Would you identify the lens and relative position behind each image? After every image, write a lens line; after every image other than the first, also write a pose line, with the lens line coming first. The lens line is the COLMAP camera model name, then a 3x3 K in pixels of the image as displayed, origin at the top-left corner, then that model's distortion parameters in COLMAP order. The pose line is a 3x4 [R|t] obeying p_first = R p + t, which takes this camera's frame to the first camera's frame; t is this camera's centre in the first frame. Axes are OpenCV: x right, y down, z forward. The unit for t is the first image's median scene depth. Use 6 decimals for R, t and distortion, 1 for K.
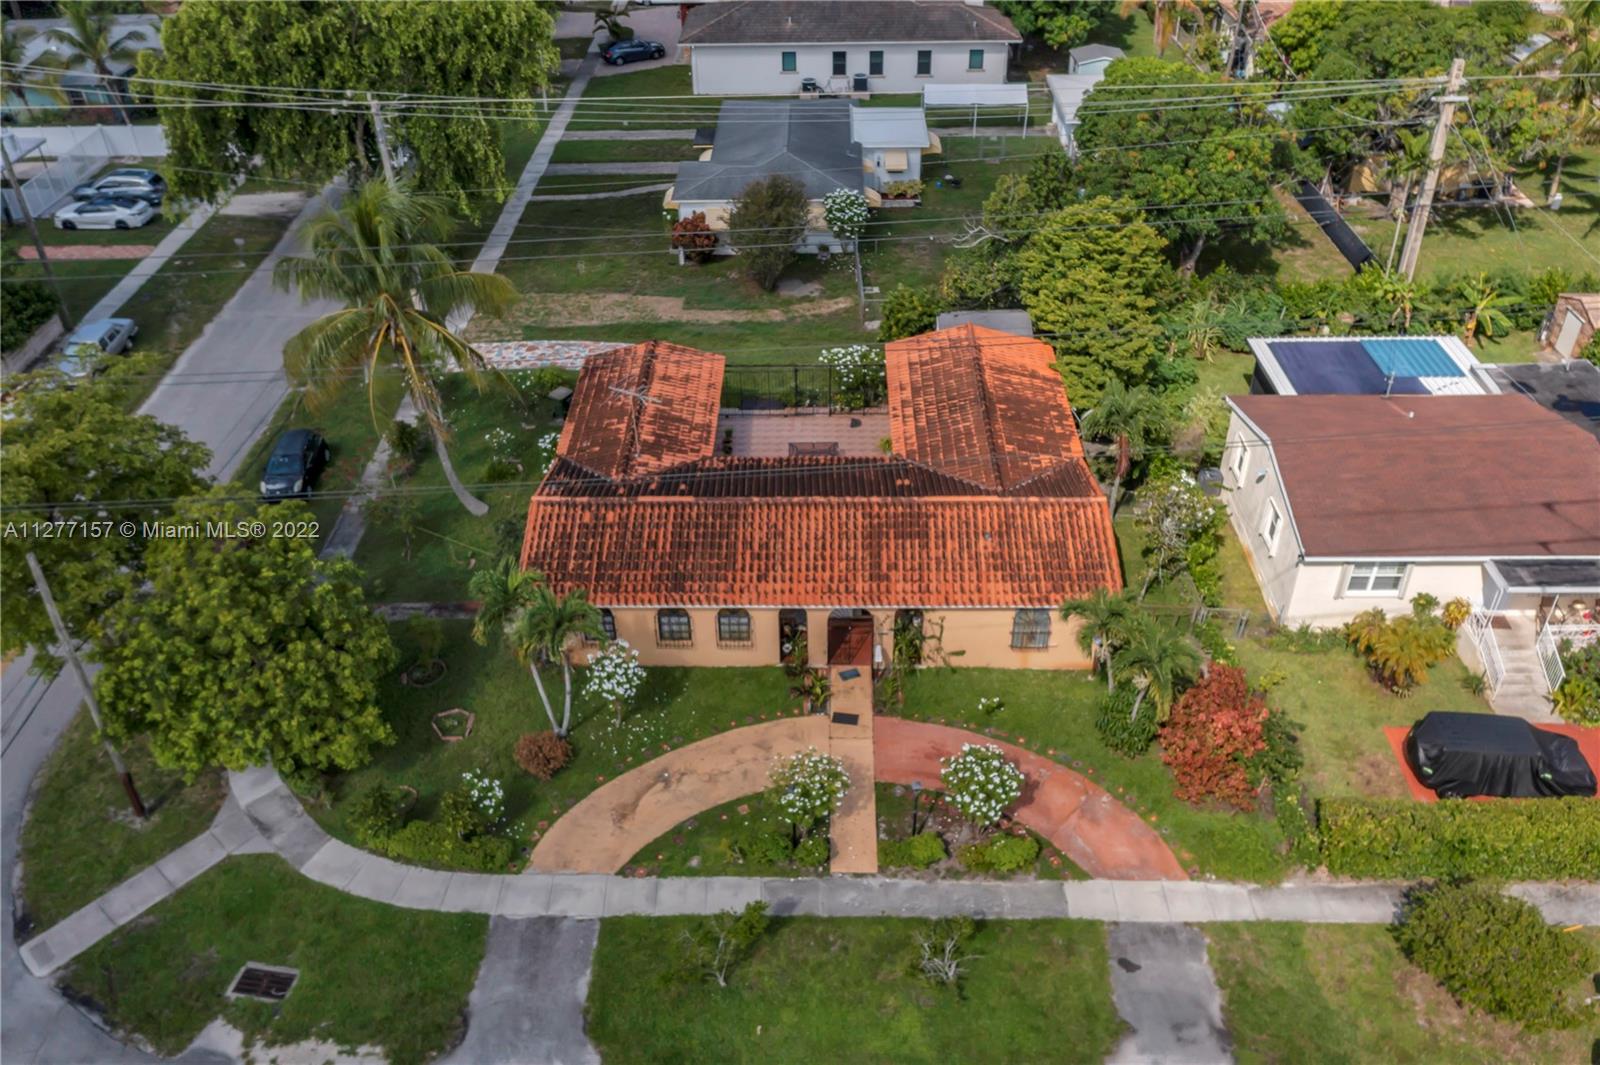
lens RADIAL K [[1263.5, 0, 800.0], [0, 1263.5, 532.5], [0, 0, 1]] dist [-0.010264, 0.006871]
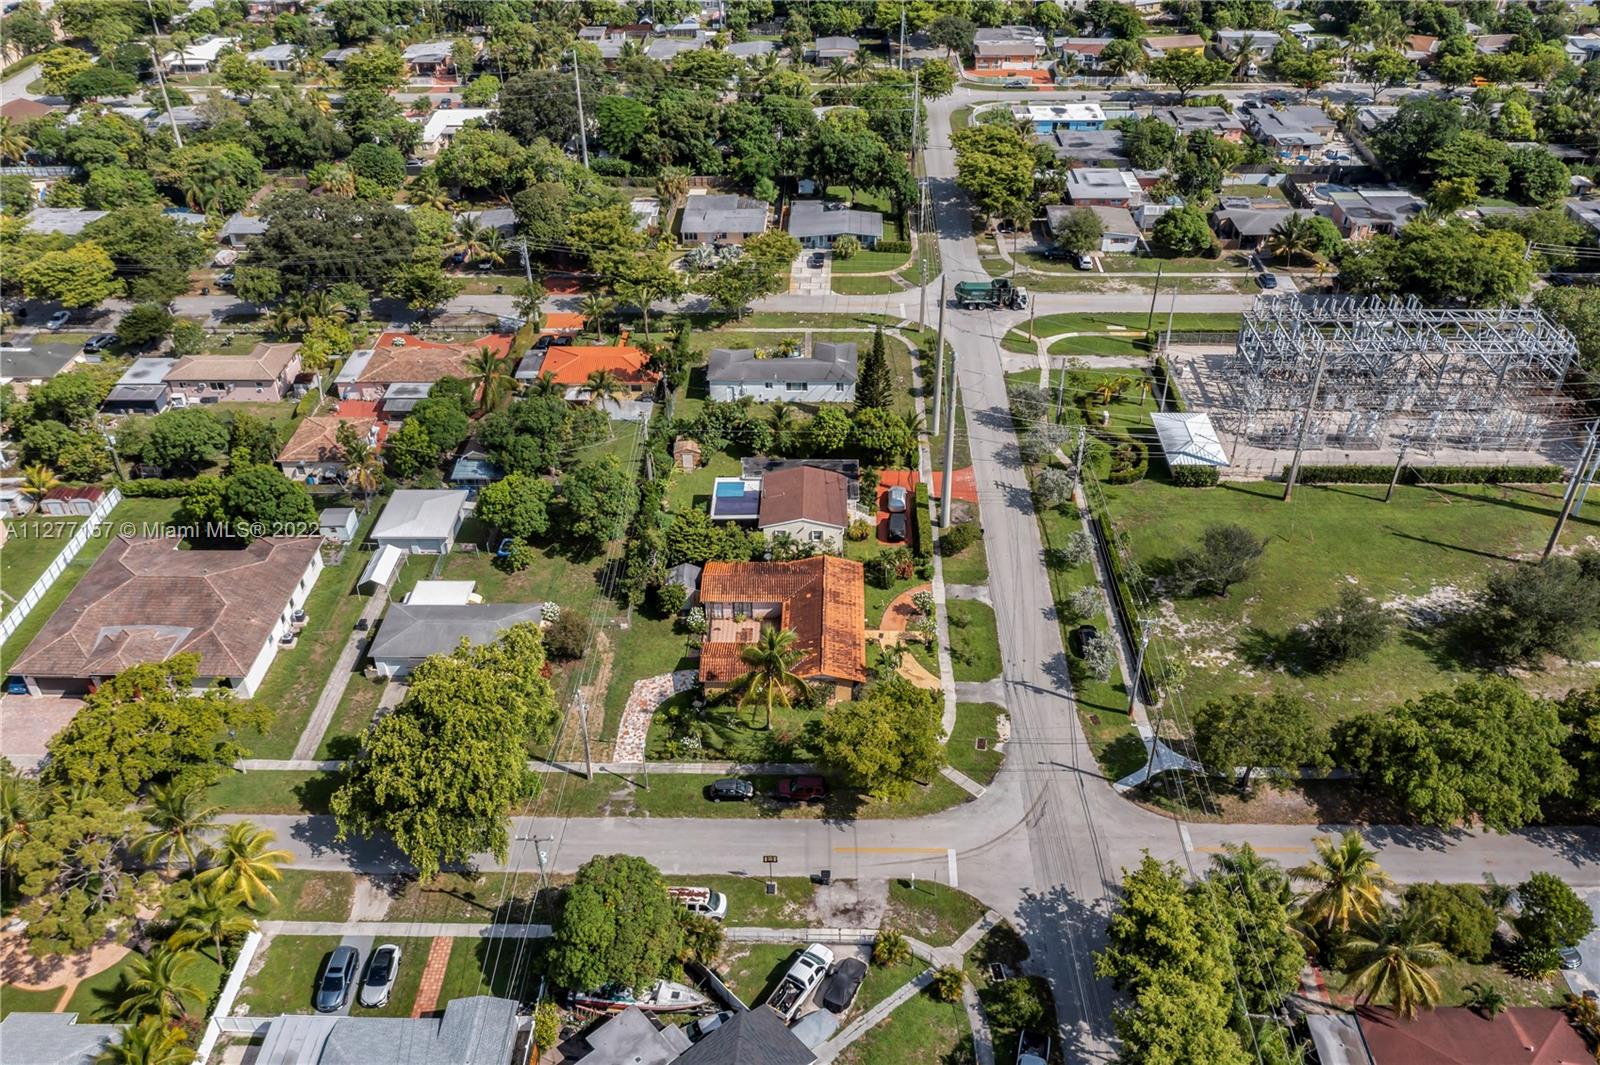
lens RADIAL K [[1263.5, 0, 800.0], [0, 1263.5, 532.5], [0, 0, 1]] dist [-0.010264, 0.006871]
pose [[0.006856, -0.565682, 0.824595, -2.562021], [0.600946, 0.661428, 0.448751, -1.656025], [-0.799260, 0.492461, 0.344479, -0.116607]]
